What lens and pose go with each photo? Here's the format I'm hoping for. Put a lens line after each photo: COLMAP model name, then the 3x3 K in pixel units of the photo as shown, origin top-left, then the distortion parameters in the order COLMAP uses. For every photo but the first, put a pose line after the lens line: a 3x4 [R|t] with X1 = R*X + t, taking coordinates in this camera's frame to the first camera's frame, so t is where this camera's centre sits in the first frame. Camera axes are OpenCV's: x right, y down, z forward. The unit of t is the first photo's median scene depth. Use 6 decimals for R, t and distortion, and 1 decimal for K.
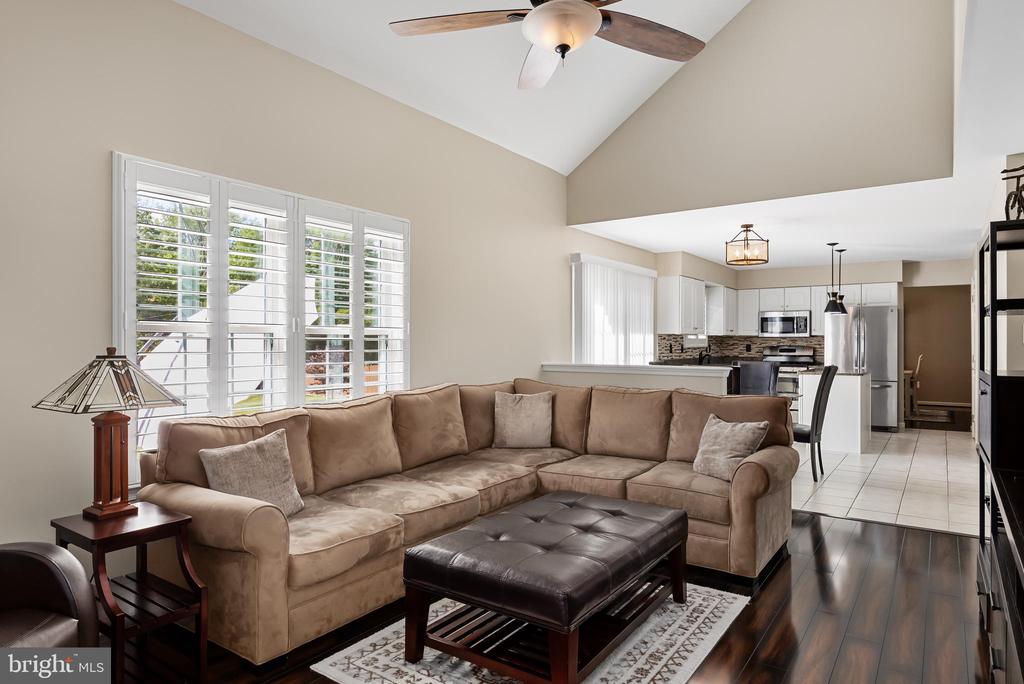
lens RADIAL K [[615.1, 0, 511.6], [0, 615.1, 344.5], [0, 0, 1]] dist [-0.004871, -0.000258]
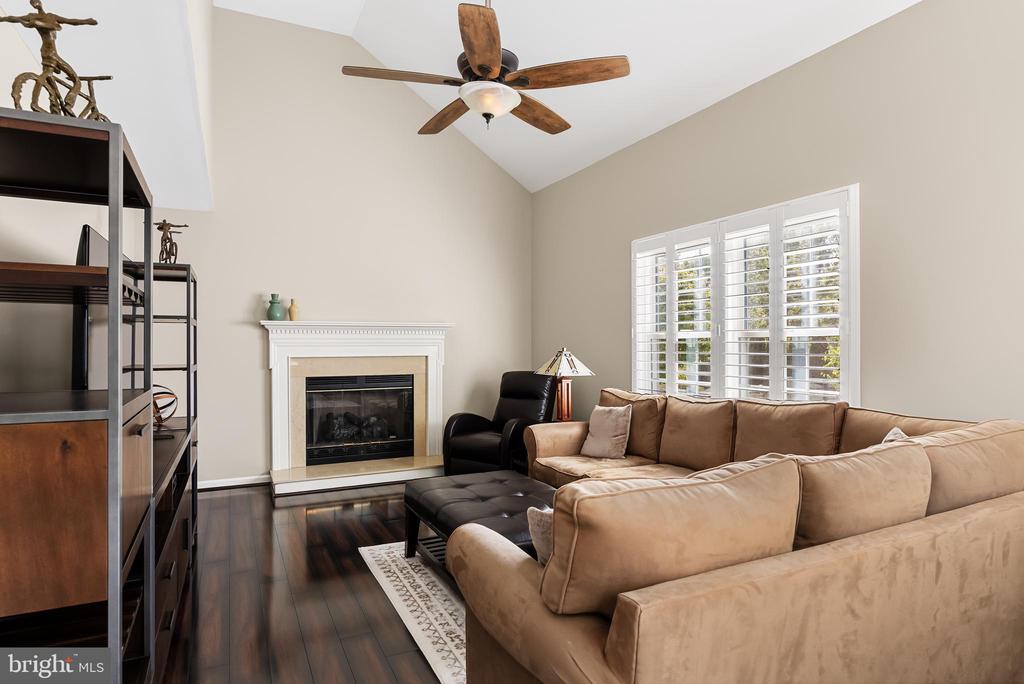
lens RADIAL K [[577.9, 0, 510.4], [0, 577.9, 342.2], [0, 0, 1]] dist [0.002335, 0.000989]
pose [[-0.485200, -0.004951, -0.874389, 1.019684], [-0.000164, 0.999984, -0.005572, -0.003781], [0.874403, -0.002560, -0.485193, 1.488883]]
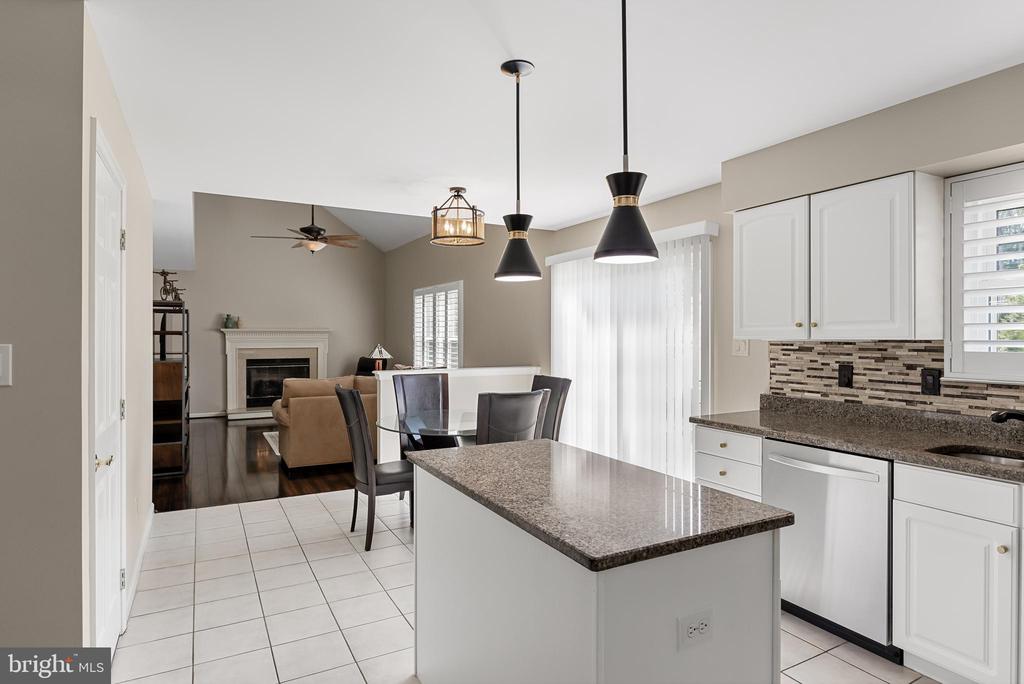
lens RADIAL K [[577.9, 0, 514.4], [0, 577.9, 337.7], [0, 0, 1]] dist [0.002335, 0.000989]
pose [[-0.441260, 0.002926, -0.897375, 2.098636], [-0.002271, 0.999988, 0.004377, -0.048994], [0.897377, 0.003969, -0.441248, 2.968888]]
